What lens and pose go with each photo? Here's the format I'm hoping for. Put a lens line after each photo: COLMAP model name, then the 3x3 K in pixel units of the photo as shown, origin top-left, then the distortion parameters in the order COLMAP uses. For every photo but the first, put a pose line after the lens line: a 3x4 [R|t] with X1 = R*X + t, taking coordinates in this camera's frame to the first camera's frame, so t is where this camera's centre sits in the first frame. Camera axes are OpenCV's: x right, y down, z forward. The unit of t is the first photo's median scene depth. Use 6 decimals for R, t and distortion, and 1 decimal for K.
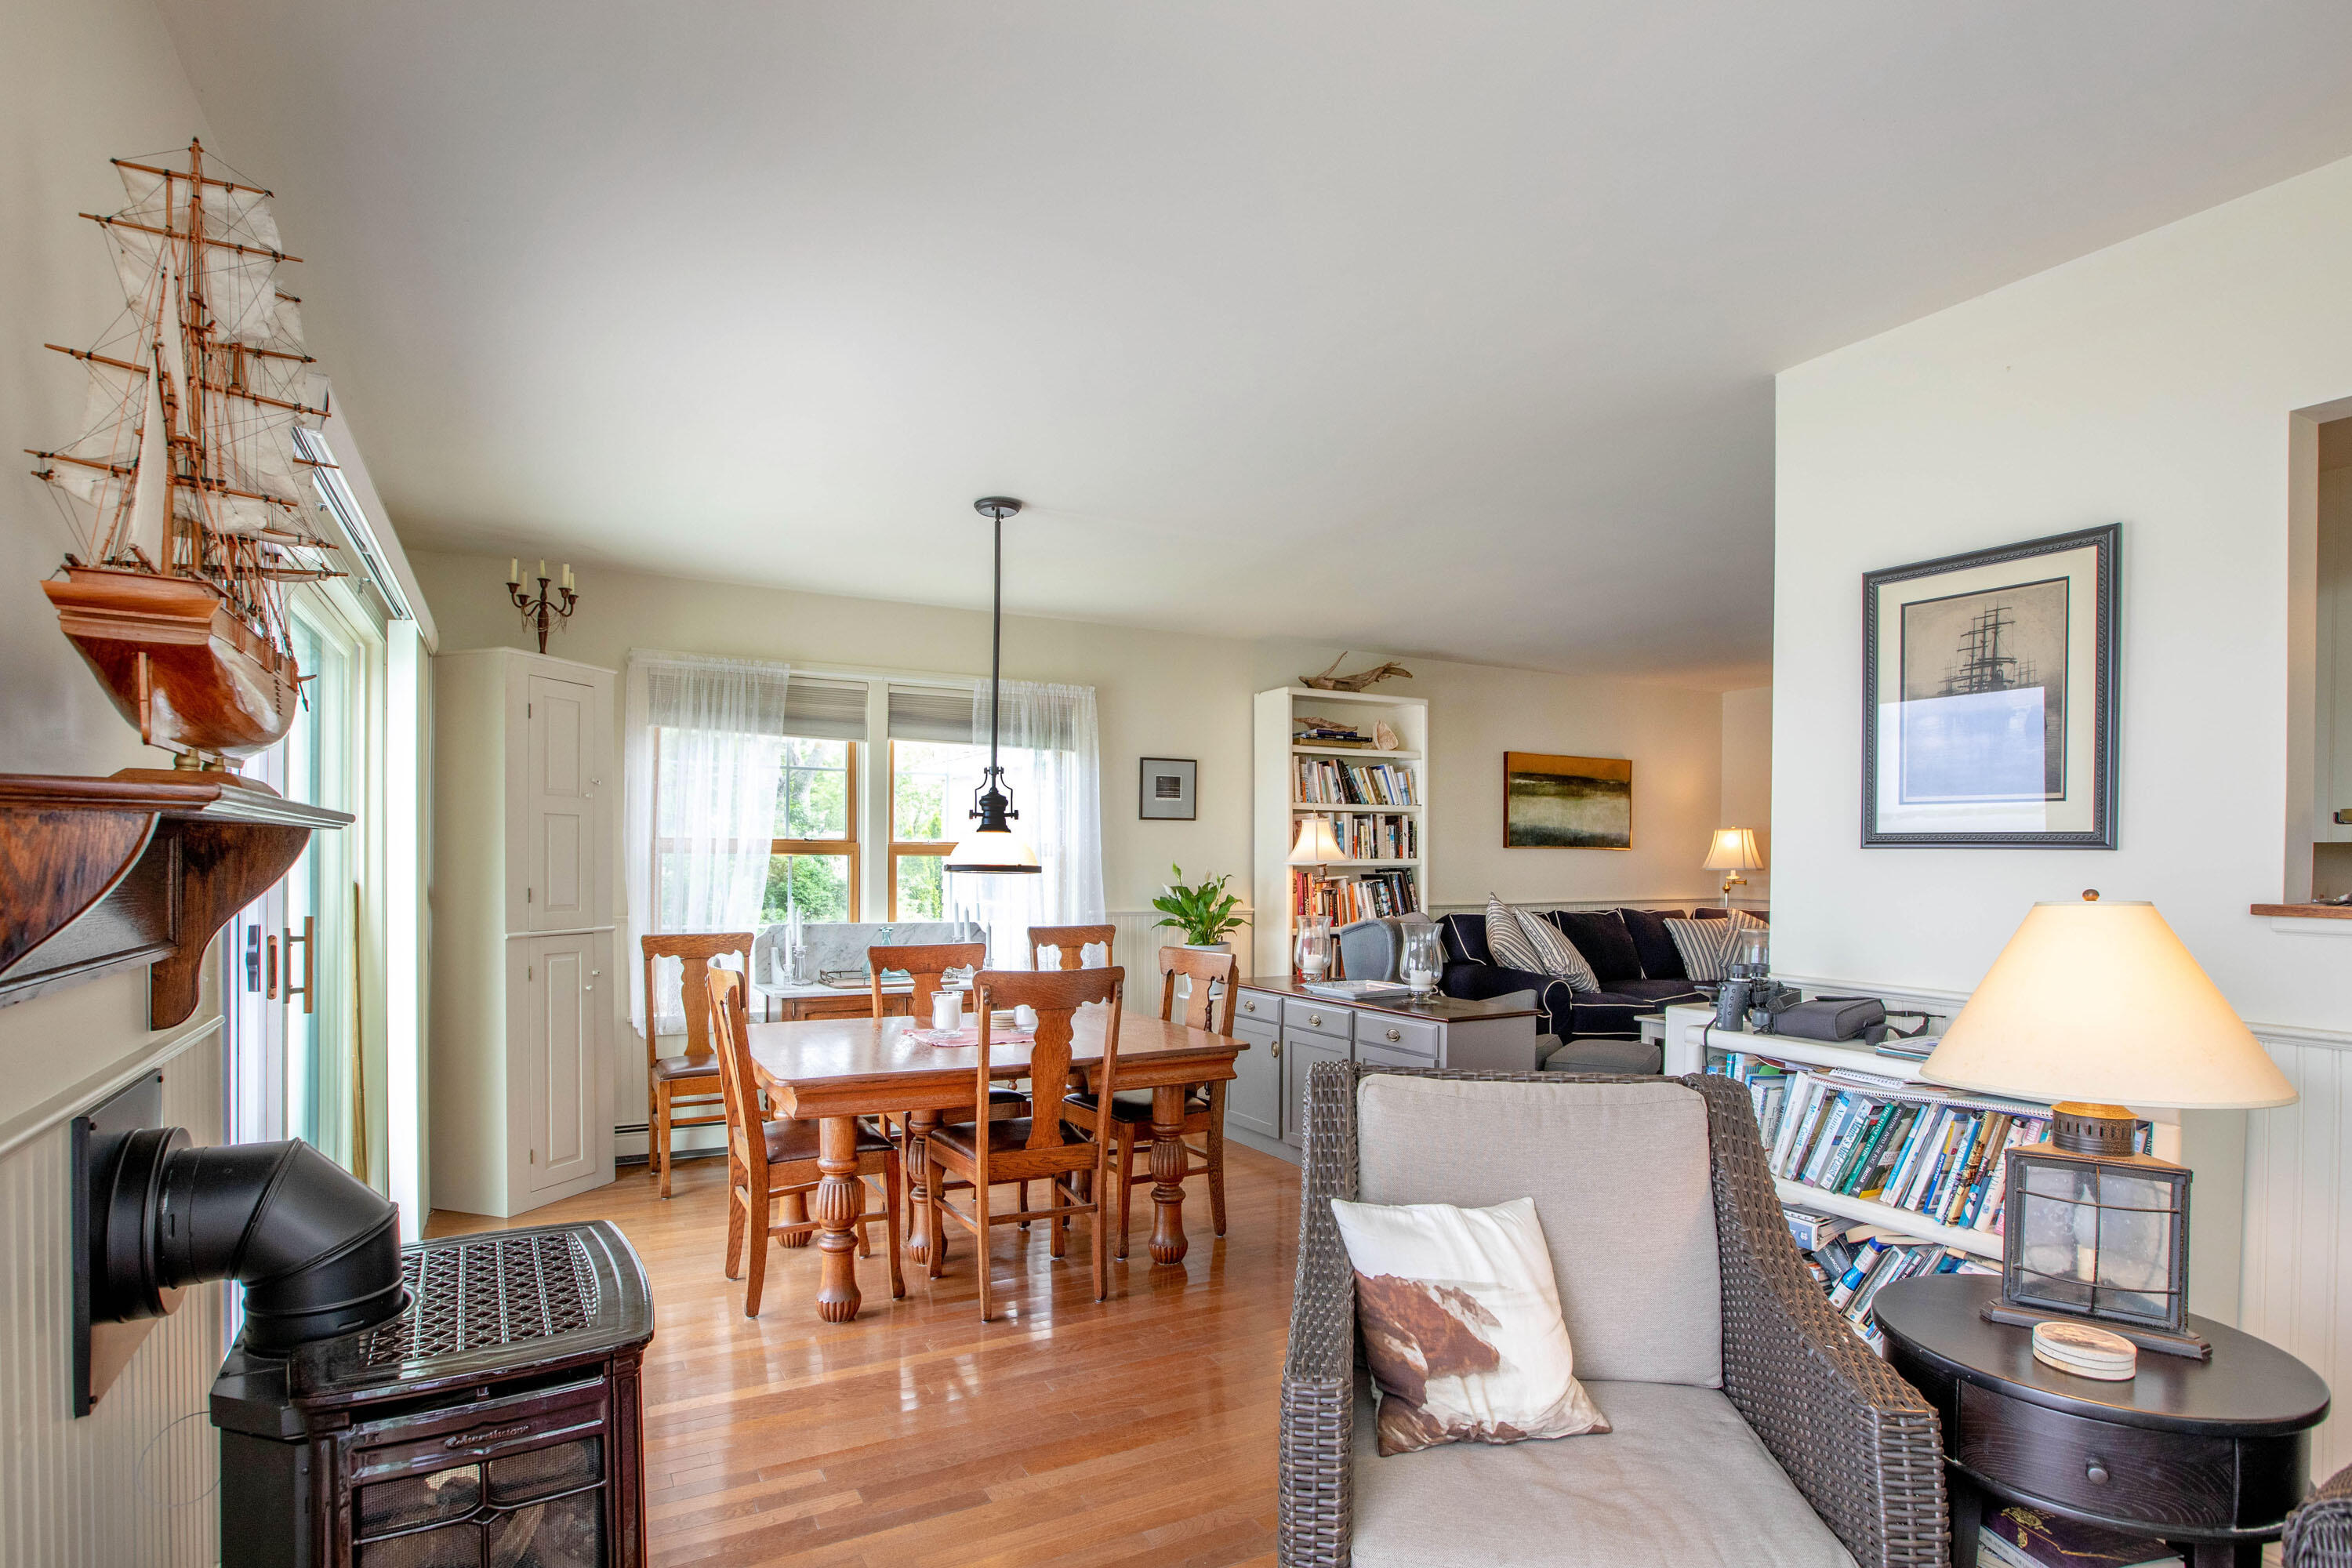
lens RADIAL K [[1196.7, 0, 1174.3], [0, 1196.7, 850.3], [0, 0, 1]] dist [0.000128, 0.000591]
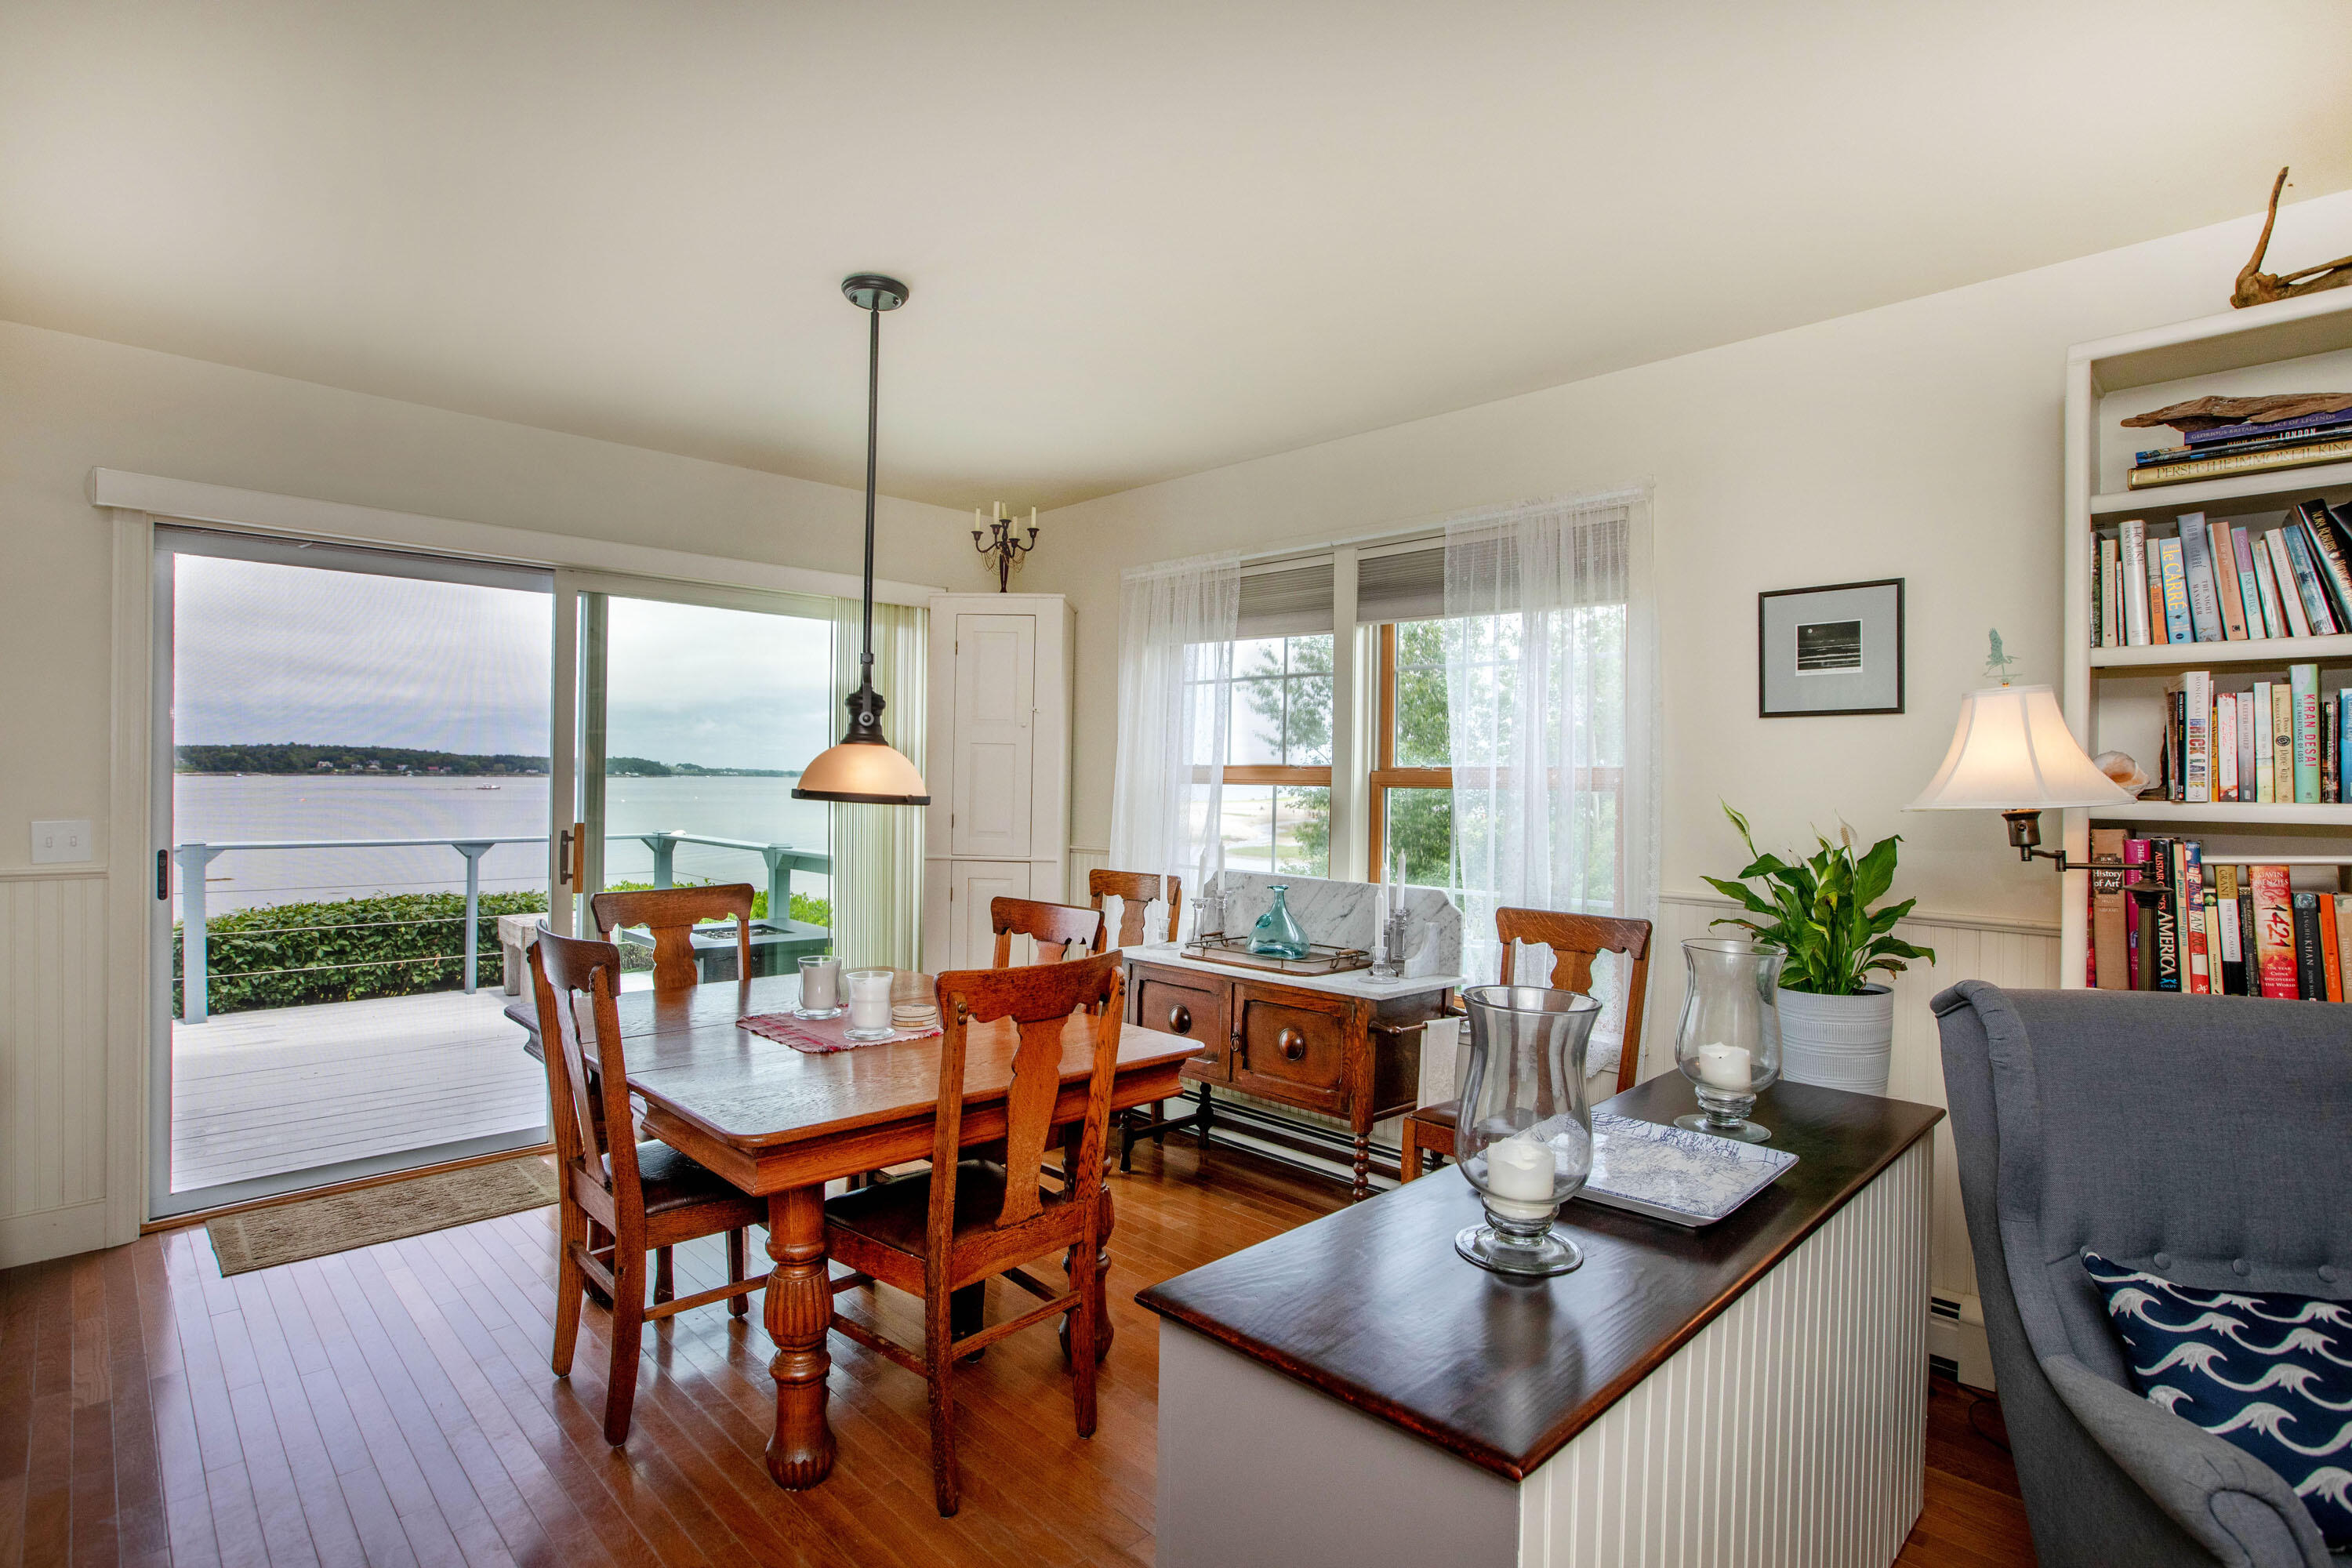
lens RADIAL K [[1147.8, 0, 1176.0], [0, 1147.8, 784.0], [0, 0, 1]] dist [-0.001062, -0.000072]
pose [[0.268172, 0.004847, -0.963359, 0.386570], [-0.006303, 0.999975, 0.003277, 0.001729], [0.963350, 0.005193, 0.268196, 0.678754]]
